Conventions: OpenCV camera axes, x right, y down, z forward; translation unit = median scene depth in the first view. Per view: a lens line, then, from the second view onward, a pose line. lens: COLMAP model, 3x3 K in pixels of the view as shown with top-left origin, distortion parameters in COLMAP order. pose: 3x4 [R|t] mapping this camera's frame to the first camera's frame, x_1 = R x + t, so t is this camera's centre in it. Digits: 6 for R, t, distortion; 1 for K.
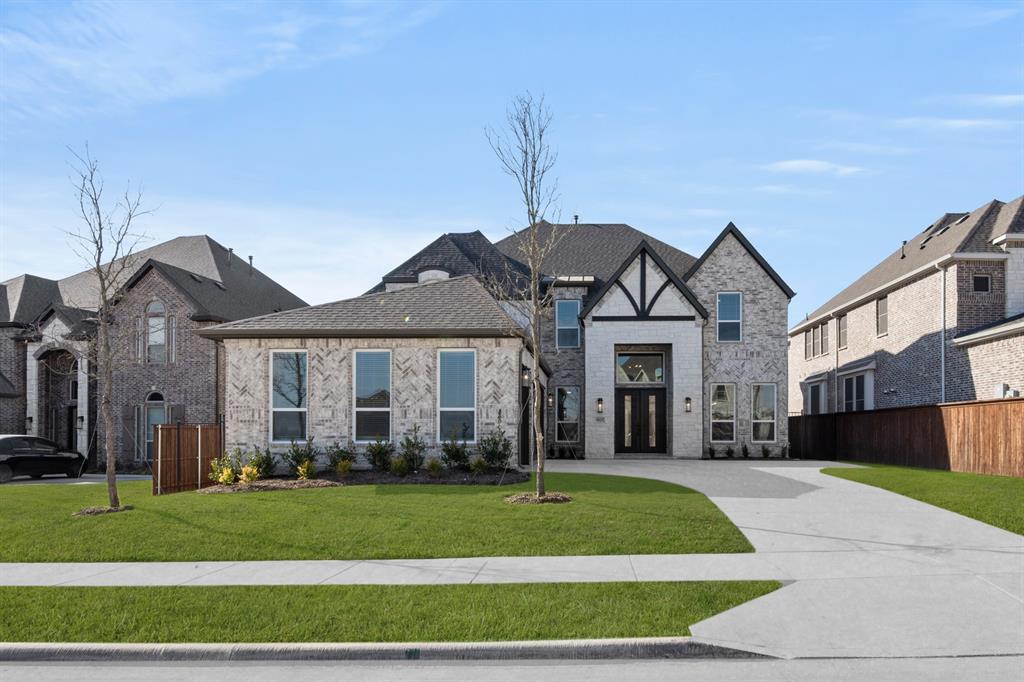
lens RADIAL K [[402.4, 0, 516.0], [0, 402.4, 337.8], [0, 0, 1]] dist [0.000845, 0.000007]
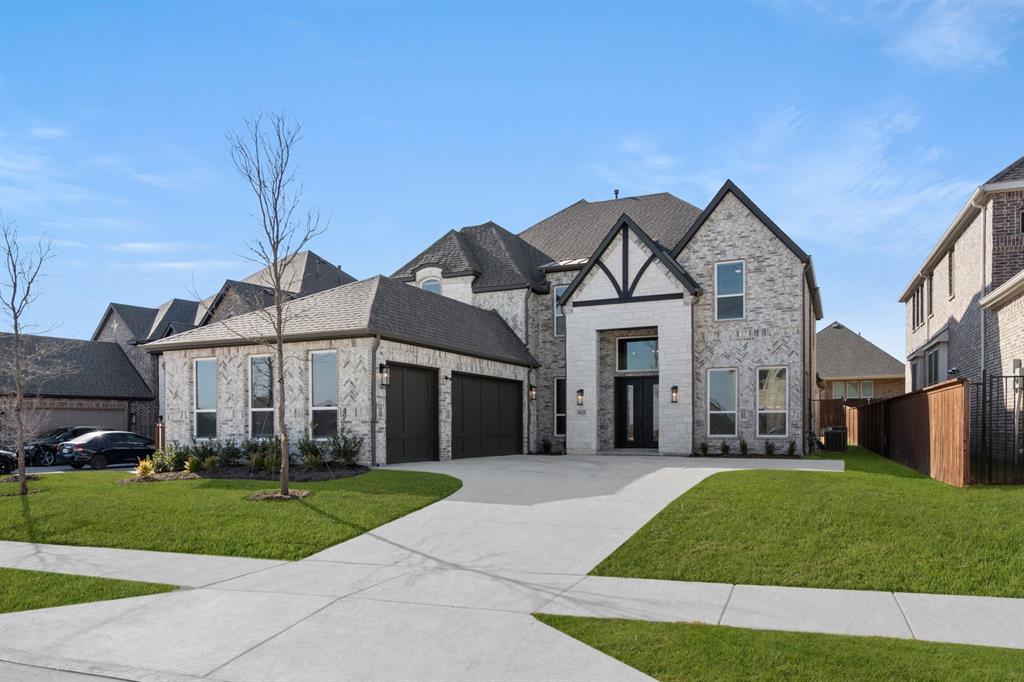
lens RADIAL K [[416.0, 0, 512.0], [0, 416.0, 328.3], [0, 0, 1]] dist [0.000721, -0.000079]
pose [[0.970868, -0.061958, -0.231467, 0.287011], [0.062978, 0.998010, -0.002989, 0.001940], [0.231191, -0.011676, 0.972838, 0.029814]]
